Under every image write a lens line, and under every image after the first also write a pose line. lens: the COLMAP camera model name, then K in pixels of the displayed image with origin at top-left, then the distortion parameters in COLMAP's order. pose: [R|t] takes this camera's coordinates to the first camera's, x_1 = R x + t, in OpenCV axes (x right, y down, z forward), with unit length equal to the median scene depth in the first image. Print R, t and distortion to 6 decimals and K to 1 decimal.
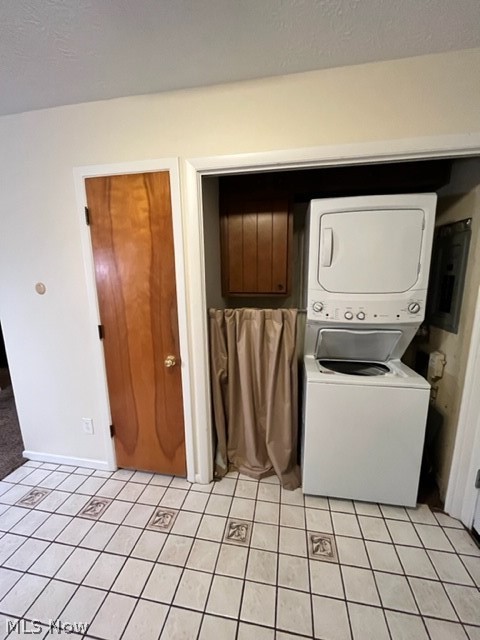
lens RADIAL K [[260.2, 0, 241.1], [0, 260.2, 320.8], [0, 0, 1]] dist [-0.002559, -0.000094]
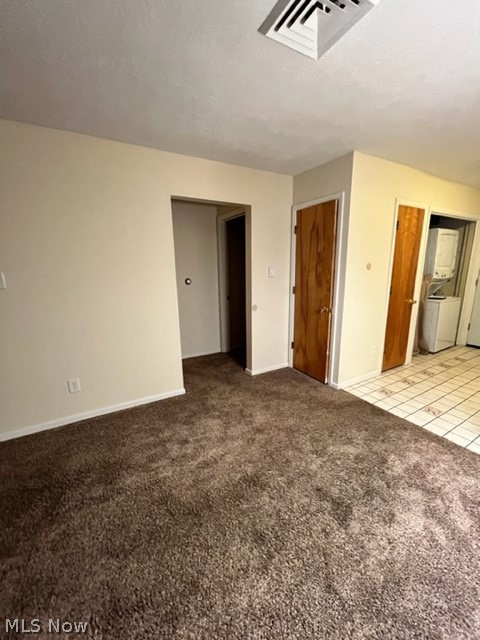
lens RADIAL K [[260.2, 0, 241.1], [0, 260.2, 320.8], [0, 0, 1]] dist [-0.002559, -0.000094]
pose [[0.756346, -0.139367, 0.639154, -2.832189], [0.123028, 0.989913, 0.070264, -0.005006], [-0.642499, 0.025490, 0.765862, 0.344172]]
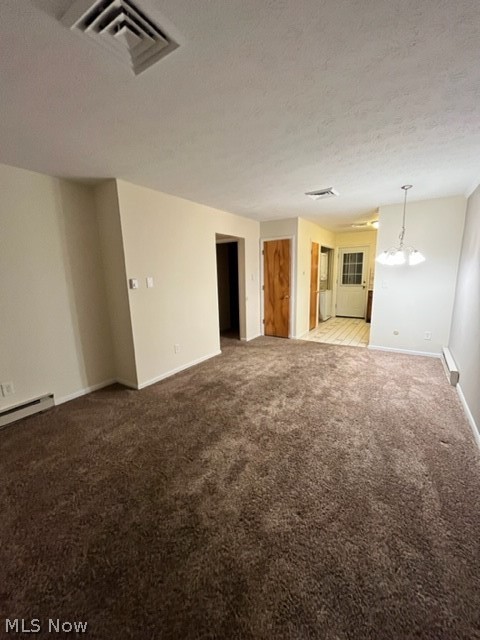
lens RADIAL K [[260.2, 0, 241.1], [0, 260.2, 320.8], [0, 0, 1]] dist [-0.002559, -0.000094]
pose [[0.376922, -0.171227, 0.910281, -4.591297], [0.183770, 0.977052, 0.107693, -0.049192], [-0.907832, 0.126691, 0.399739, 0.603517]]
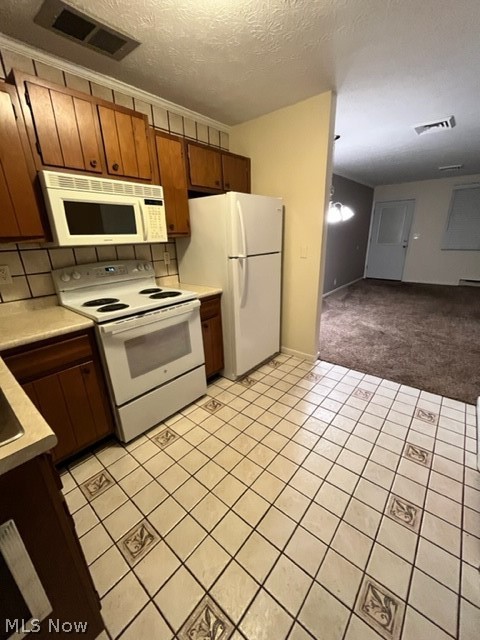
lens RADIAL K [[260.2, 0, 241.1], [0, 260.2, 320.8], [0, 0, 1]] dist [-0.002559, -0.000094]
pose [[-0.491736, 0.299916, -0.817463, 0.466971], [-0.128058, 0.903693, 0.408584, -0.072064], [0.861276, 0.305598, -0.405972, 0.714861]]
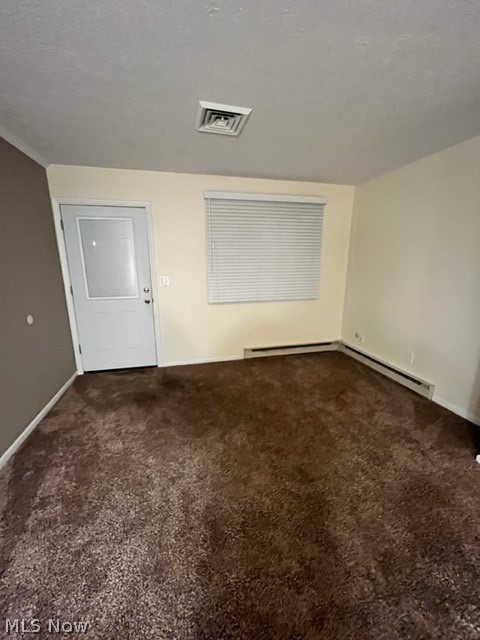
lens RADIAL K [[260.2, 0, 241.1], [0, 260.2, 320.8], [0, 0, 1]] dist [-0.002559, -0.000094]
pose [[0.419944, 0.215243, -0.881656, -2.623046], [-0.166500, 0.973252, 0.158299, -0.081204], [0.892146, 0.080319, 0.444549, 0.673581]]
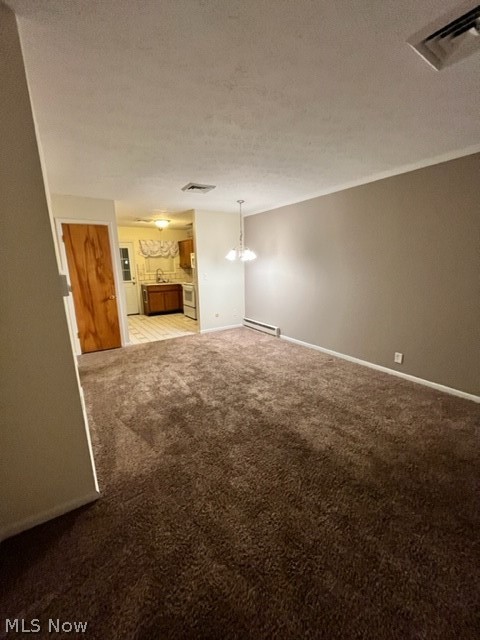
lens RADIAL K [[260.2, 0, 241.1], [0, 260.2, 320.8], [0, 0, 1]] dist [-0.002559, -0.000094]
pose [[-0.697386, -0.132133, 0.704411, -4.122309], [0.152281, 0.933097, 0.325792, -0.342502], [-0.700331, 0.334471, -0.630607, 2.275317]]
